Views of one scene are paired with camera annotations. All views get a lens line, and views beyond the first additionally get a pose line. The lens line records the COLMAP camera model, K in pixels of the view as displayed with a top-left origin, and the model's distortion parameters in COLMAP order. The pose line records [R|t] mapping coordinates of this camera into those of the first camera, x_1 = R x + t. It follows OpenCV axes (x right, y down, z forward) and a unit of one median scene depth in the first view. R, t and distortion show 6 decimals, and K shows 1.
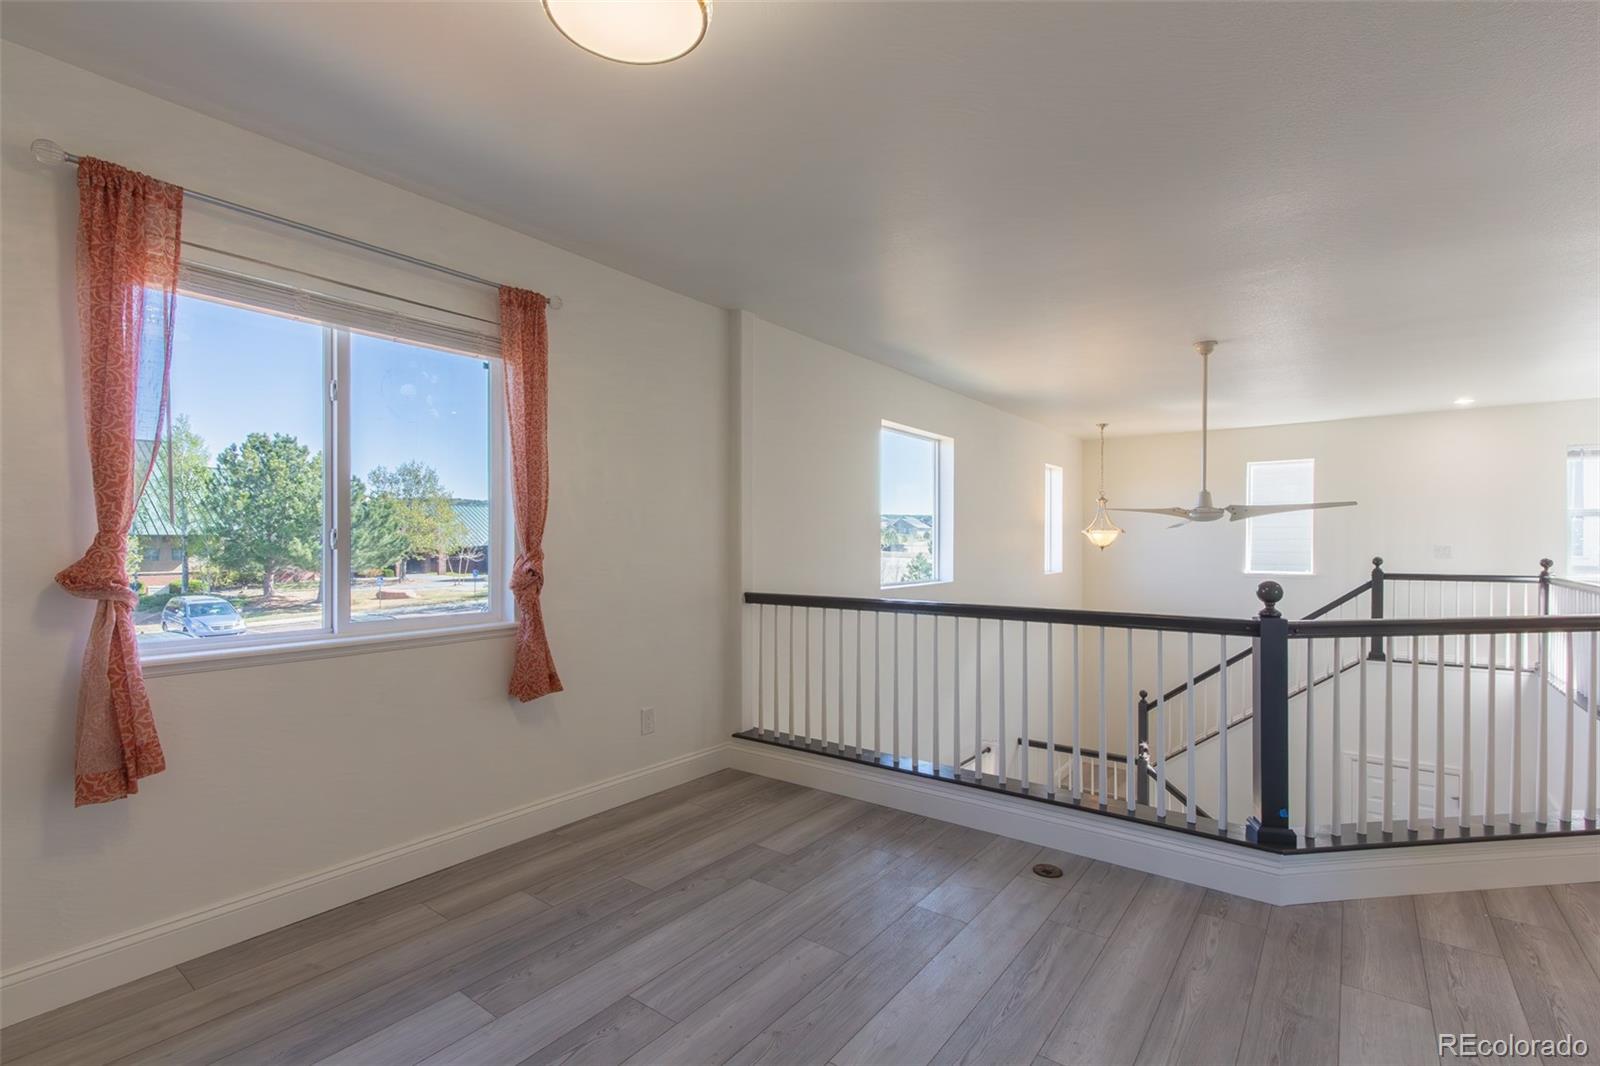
lens RADIAL K [[729.8, 0, 800.1], [0, 729.8, 534.6], [0, 0, 1]] dist [0.004973, -0.000301]
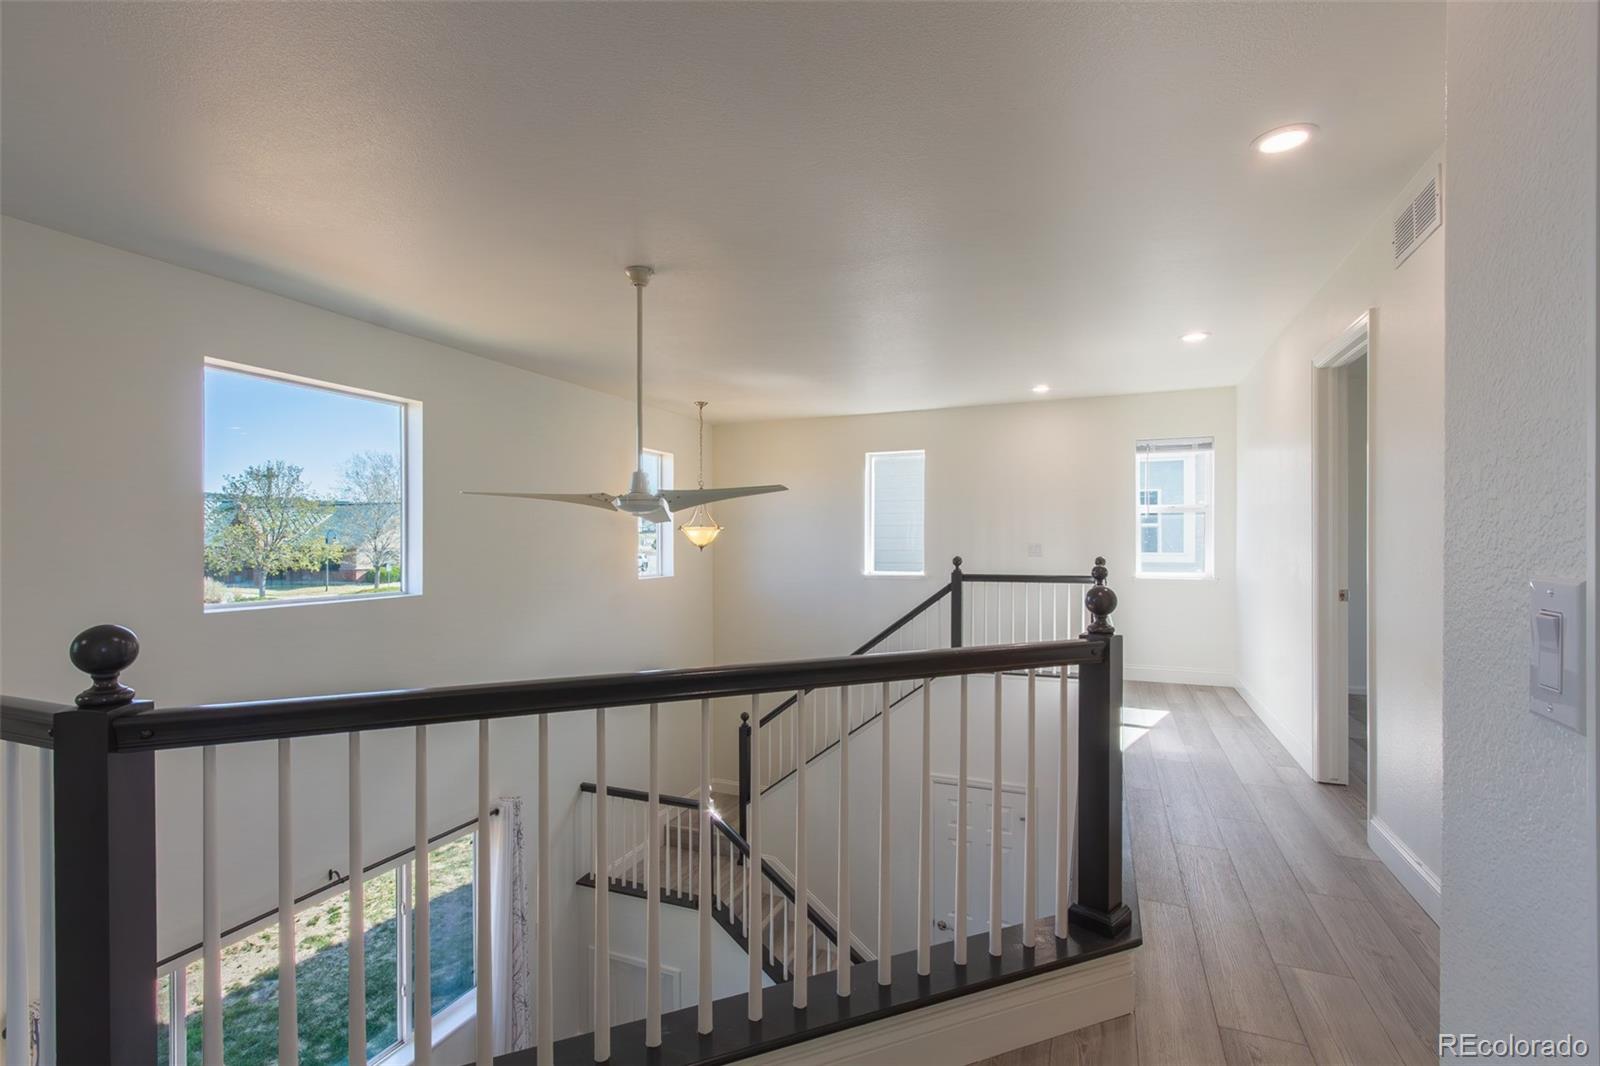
lens RADIAL K [[729.8, 0, 799.8], [0, 729.8, 540.7], [0, 0, 1]] dist [0.004973, -0.000301]
pose [[0.966703, -0.003204, 0.255880, 0.370090], [0.000982, 0.999961, 0.008812, 0.002904], [-0.255898, -0.008267, 0.966668, 0.176899]]
